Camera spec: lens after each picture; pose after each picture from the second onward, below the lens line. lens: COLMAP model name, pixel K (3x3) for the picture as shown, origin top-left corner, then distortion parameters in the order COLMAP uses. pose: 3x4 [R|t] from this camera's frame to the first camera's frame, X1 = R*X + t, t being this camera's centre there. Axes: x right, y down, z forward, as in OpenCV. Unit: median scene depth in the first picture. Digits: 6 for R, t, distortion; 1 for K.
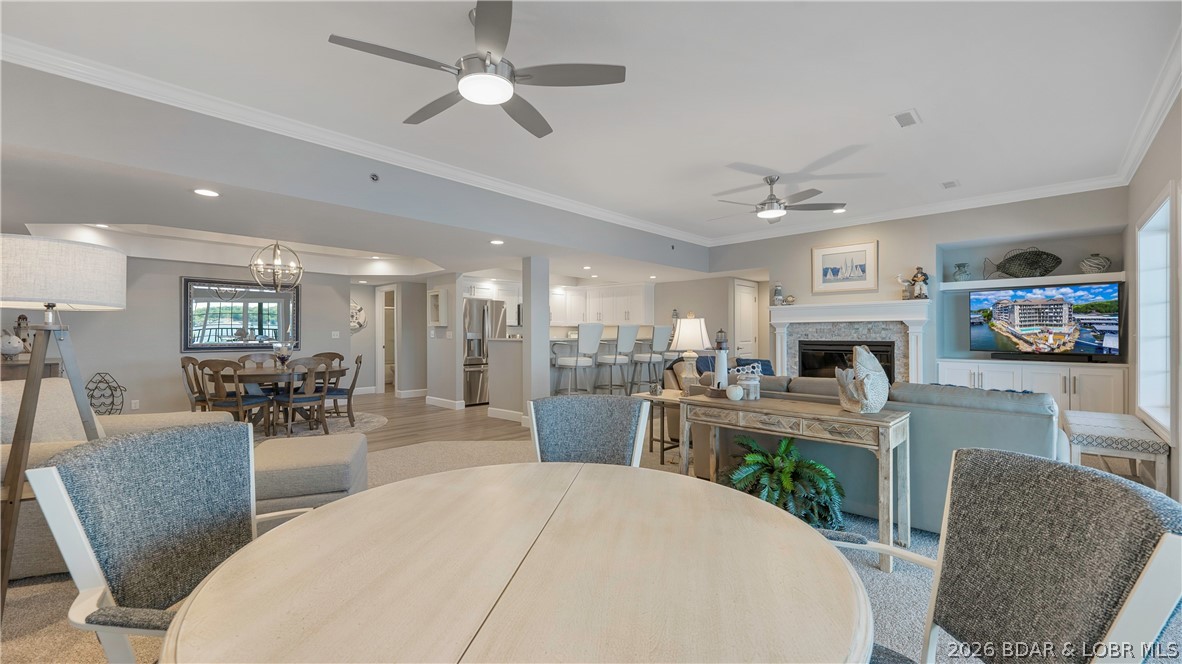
lens RADIAL K [[477.2, 0, 578.6], [0, 477.2, 334.9], [0, 0, 1]] dist [-0.000541, -0.000071]
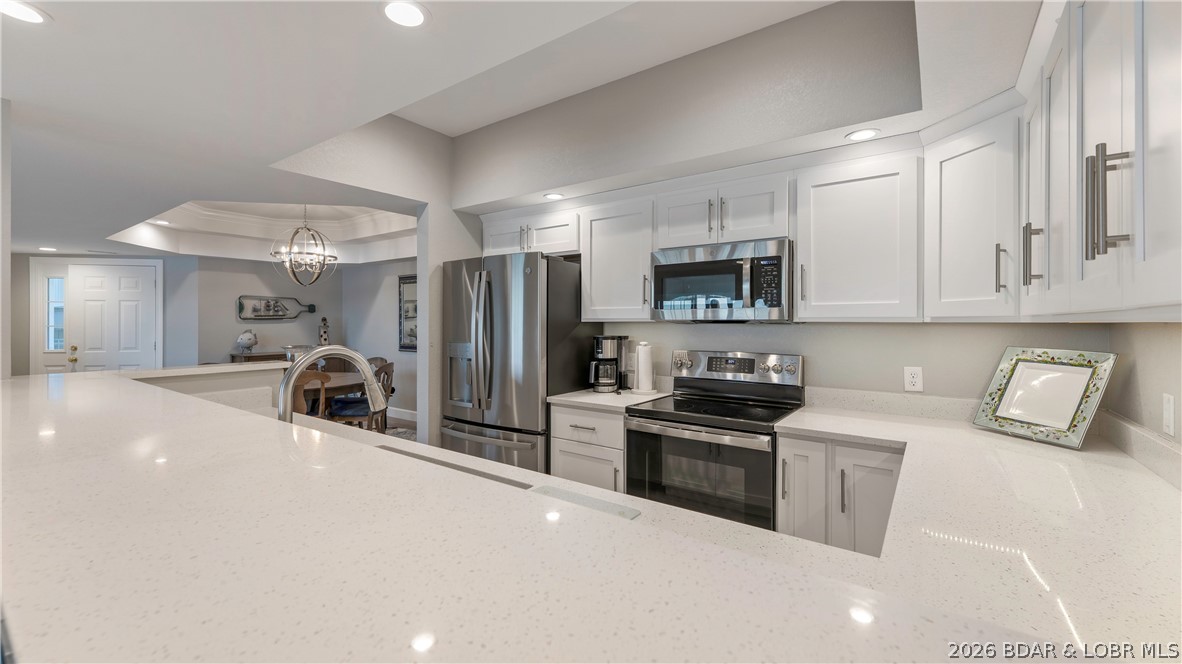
lens RADIAL K [[481.7, 0, 588.4], [0, 481.7, 319.4], [0, 0, 1]] dist [0.008718, 0.000046]
pose [[0.130389, -0.002584, -0.991460, 0.296504], [-0.003952, 0.999987, -0.003126, -0.033484], [0.991455, 0.004326, 0.130377, 1.512992]]
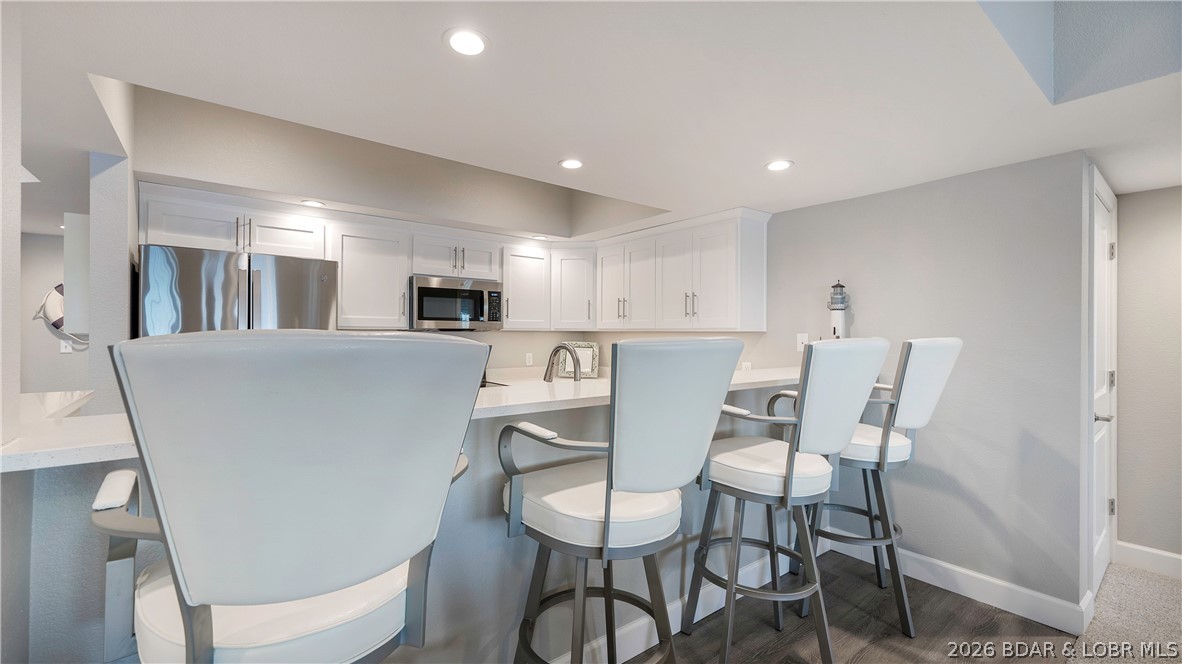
lens RADIAL K [[482.3, 0, 570.5], [0, 482.3, 330.9], [0, 0, 1]] dist [0.014699, 0.000141]
pose [[0.985905, 0.005491, -0.167214, 0.121683], [-0.006908, 0.999945, -0.007892, -0.027215], [0.167161, 0.008936, 0.985889, 1.031161]]
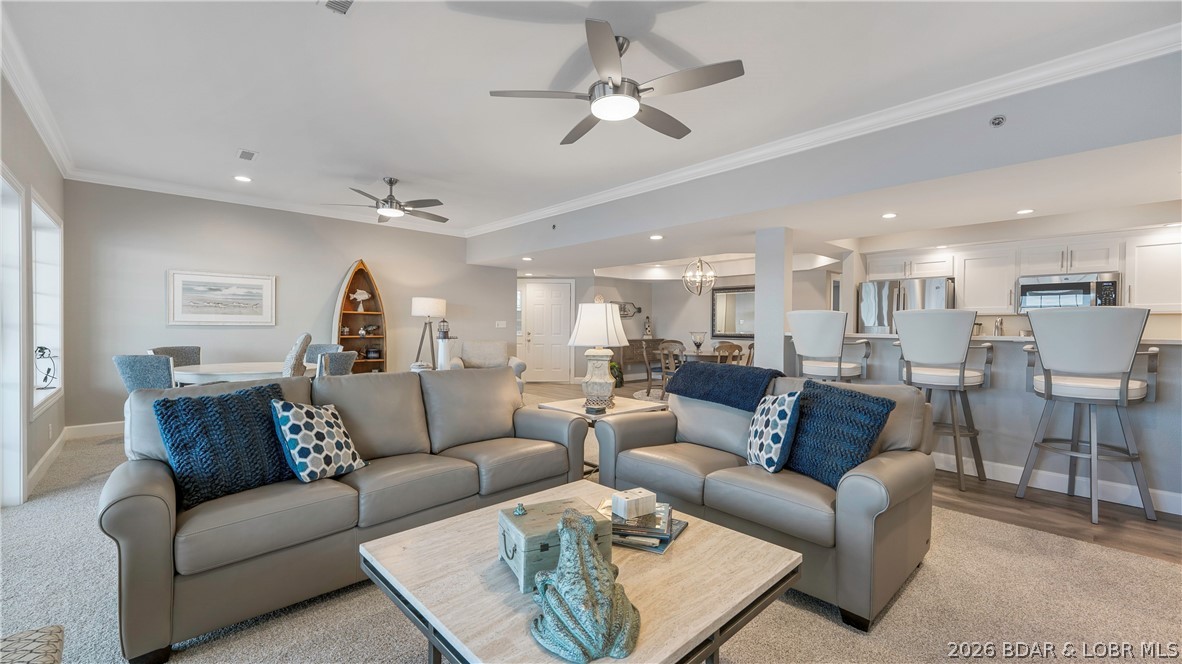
lens RADIAL K [[476.3, 0, 587.0], [0, 476.3, 329.0], [0, 0, 1]] dist [0.005895, -0.000134]
pose [[-0.061697, 0.006861, -0.998071, 0.817974], [-0.011928, 0.999900, 0.007611, -0.000054], [0.998024, 0.012374, -0.061608, 0.838168]]
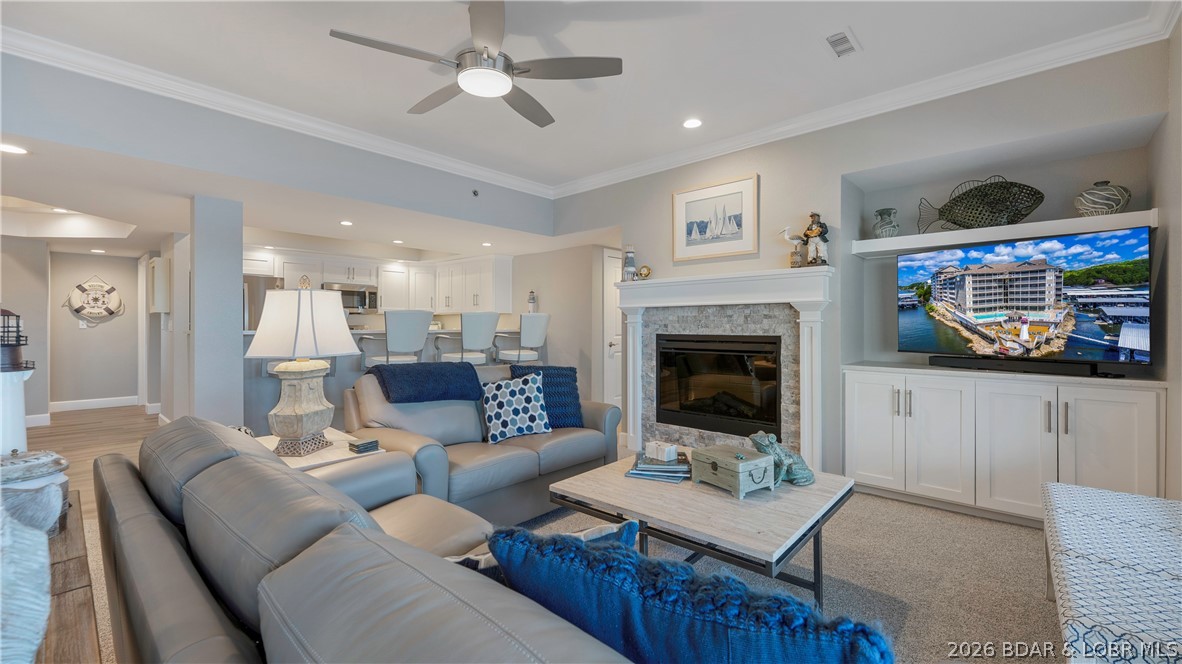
lens RADIAL K [[482.9, 0, 584.2], [0, 482.9, 327.7], [0, 0, 1]] dist [0.002391, 0.000418]
pose [[0.999651, 0.001716, 0.026358, 0.423185], [-0.001744, 0.999998, 0.001021, 0.002840], [-0.026356, -0.001066, 0.999652, 0.411255]]
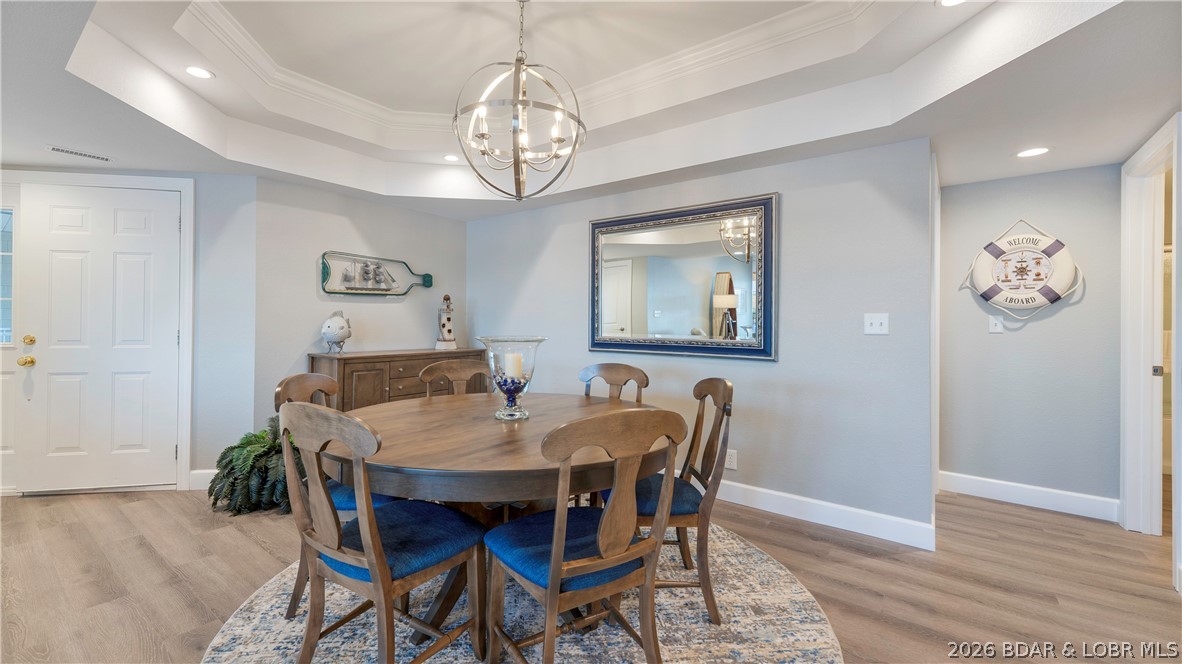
lens RADIAL K [[481.7, 0, 588.4], [0, 481.7, 319.4], [0, 0, 1]] dist [0.008718, 0.000046]
pose [[0.110979, -0.003381, -0.993817, -0.282001], [-0.013319, 0.999899, -0.004889, 0.001568], [0.993733, 0.013780, 0.110923, 1.111972]]
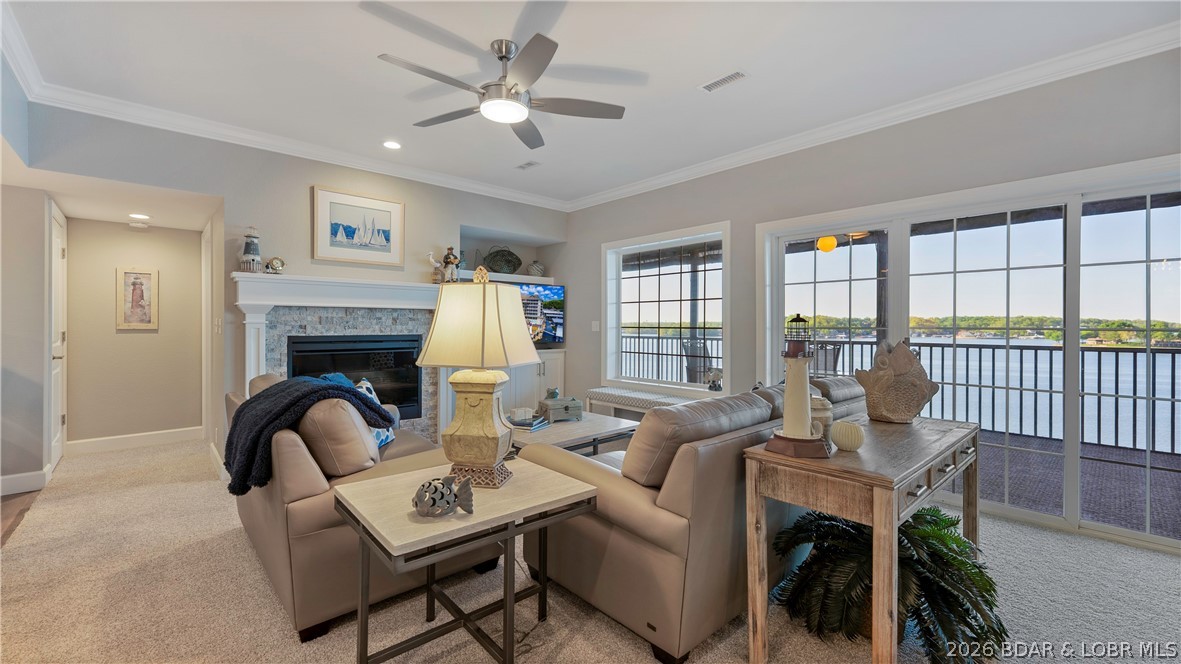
lens RADIAL K [[478.0, 0, 605.5], [0, 478.0, 328.7], [0, 0, 1]] dist [-0.002019, -0.000528]
pose [[0.056585, -0.004596, 0.998387, -0.130757], [-0.000226, 0.999989, 0.004616, -0.000317], [-0.998398, -0.000487, 0.056583, 0.707077]]
